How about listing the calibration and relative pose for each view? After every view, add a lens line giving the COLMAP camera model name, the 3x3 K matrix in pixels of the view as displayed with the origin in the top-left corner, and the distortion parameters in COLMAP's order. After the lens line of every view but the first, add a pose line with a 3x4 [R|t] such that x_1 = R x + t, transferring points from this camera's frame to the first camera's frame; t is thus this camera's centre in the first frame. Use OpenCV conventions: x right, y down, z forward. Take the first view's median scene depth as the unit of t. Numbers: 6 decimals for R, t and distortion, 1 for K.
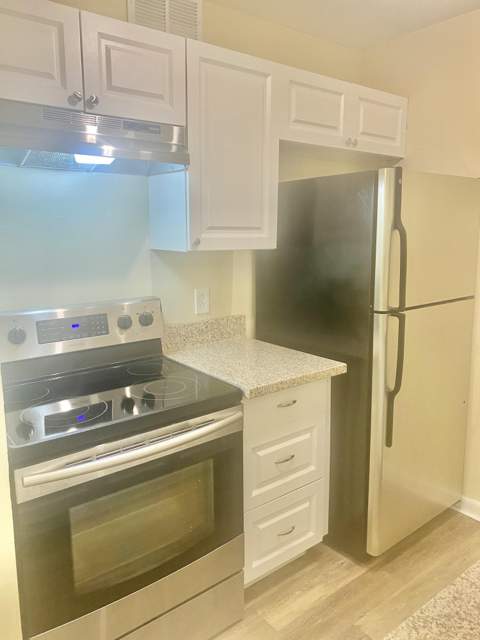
lens RADIAL K [[495.0, 0, 236.5], [0, 495.0, 319.4], [0, 0, 1]] dist [0.047698, -0.006230]
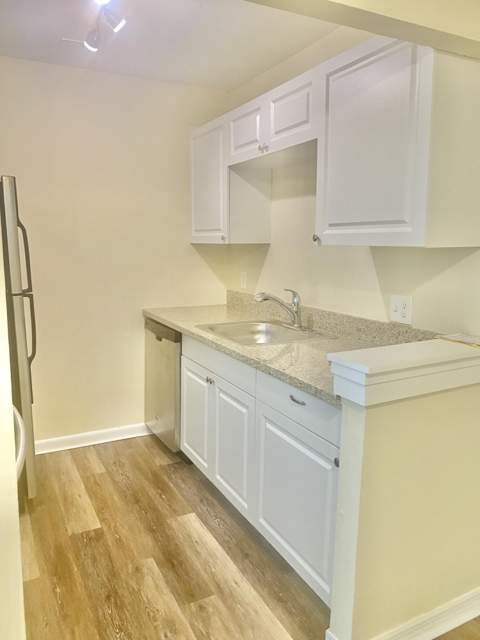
lens RADIAL K [[495.0, 0, 239.0], [0, 495.0, 317.2], [0, 0, 1]] dist [0.047698, -0.006230]
pose [[0.192806, -0.144271, 0.970573, -0.772225], [0.165803, 0.979699, 0.112690, -0.007601], [-0.967127, 0.139197, 0.212812, 0.217515]]
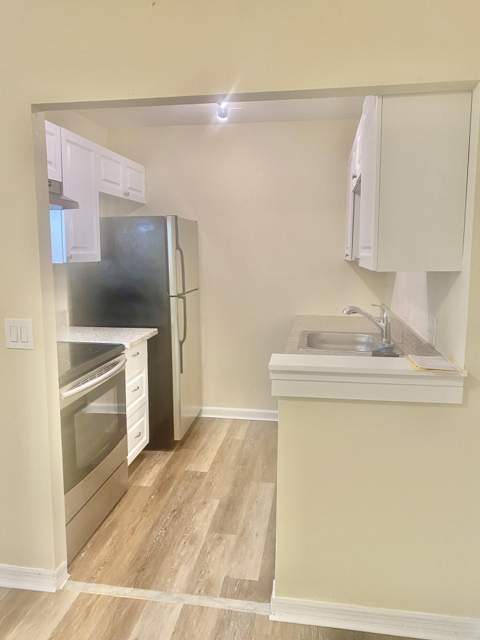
lens RADIAL K [[495.0, 0, 241.0], [0, 495.0, 320.5], [0, 0, 1]] dist [0.047698, -0.006230]
pose [[0.736484, -0.092499, 0.670101, -0.691853], [0.114668, 0.993342, 0.011091, 0.076014], [-0.666666, 0.068671, 0.742187, -0.436855]]
